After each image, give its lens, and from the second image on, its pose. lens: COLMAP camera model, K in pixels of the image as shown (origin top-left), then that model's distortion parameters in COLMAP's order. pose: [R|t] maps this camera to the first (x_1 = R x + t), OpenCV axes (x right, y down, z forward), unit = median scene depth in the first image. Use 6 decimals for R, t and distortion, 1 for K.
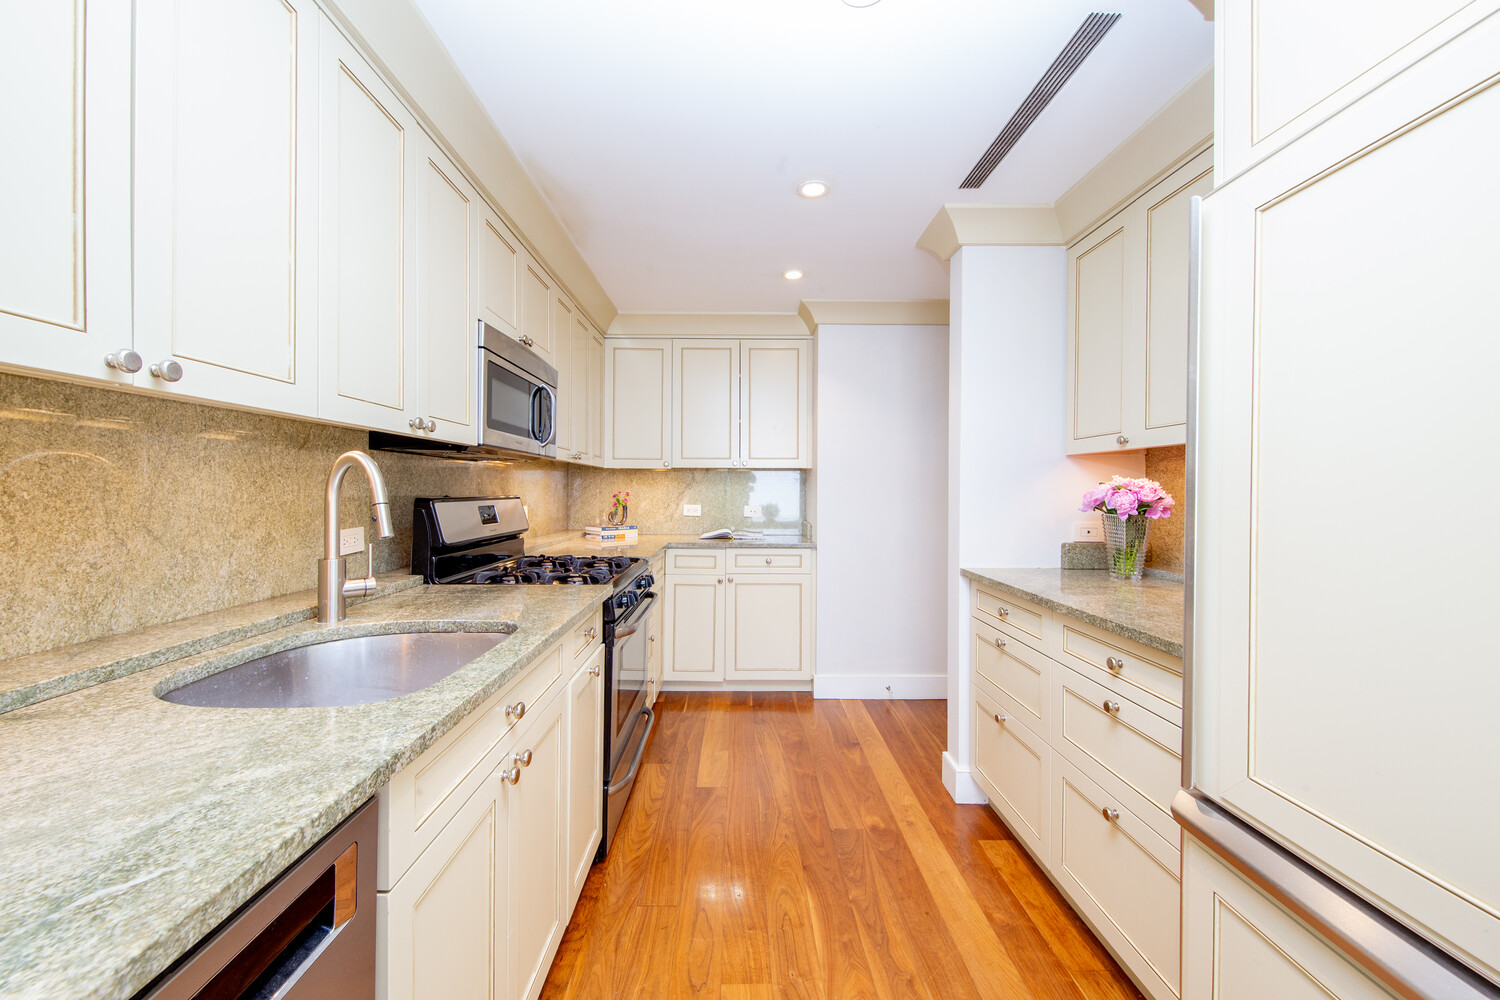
lens RADIAL K [[594.7, 0, 748.4], [0, 594.7, 497.7], [0, 0, 1]] dist [-0.001268, -0.000085]
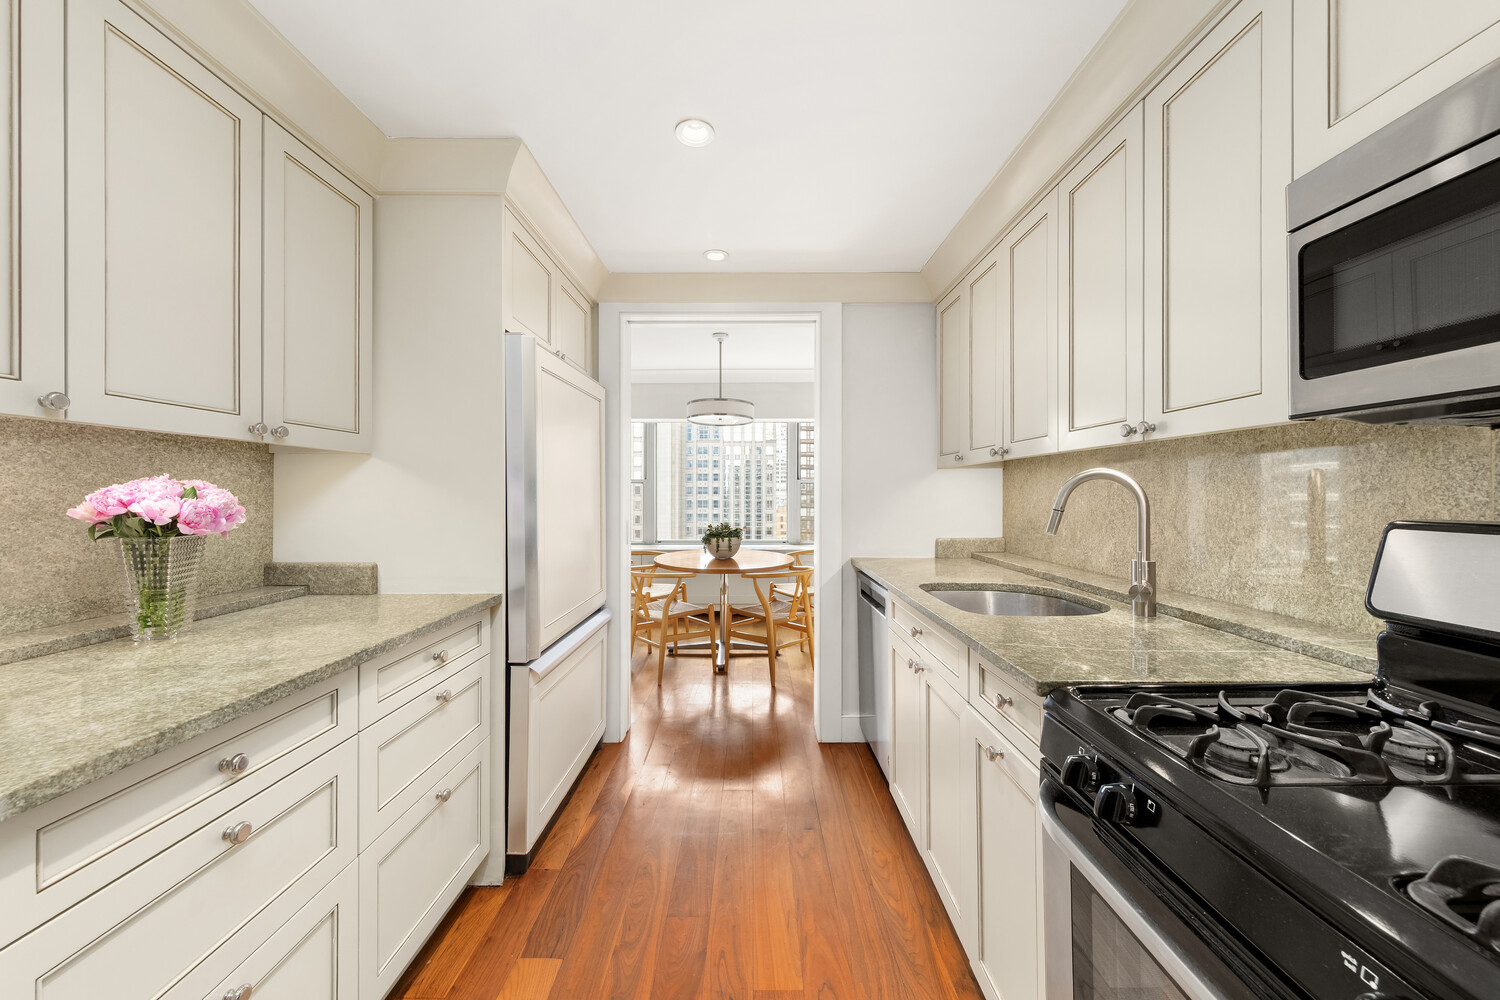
lens RADIAL K [[527.4, 0, 744.4], [0, 527.4, 489.7], [0, 0, 1]] dist [0.000436, 0.000046]
pose [[-0.999254, -0.003506, 0.038463, 0.022668], [-0.003271, 0.999976, 0.006166, -0.035648], [-0.038483, 0.006036, -0.999241, 1.971394]]
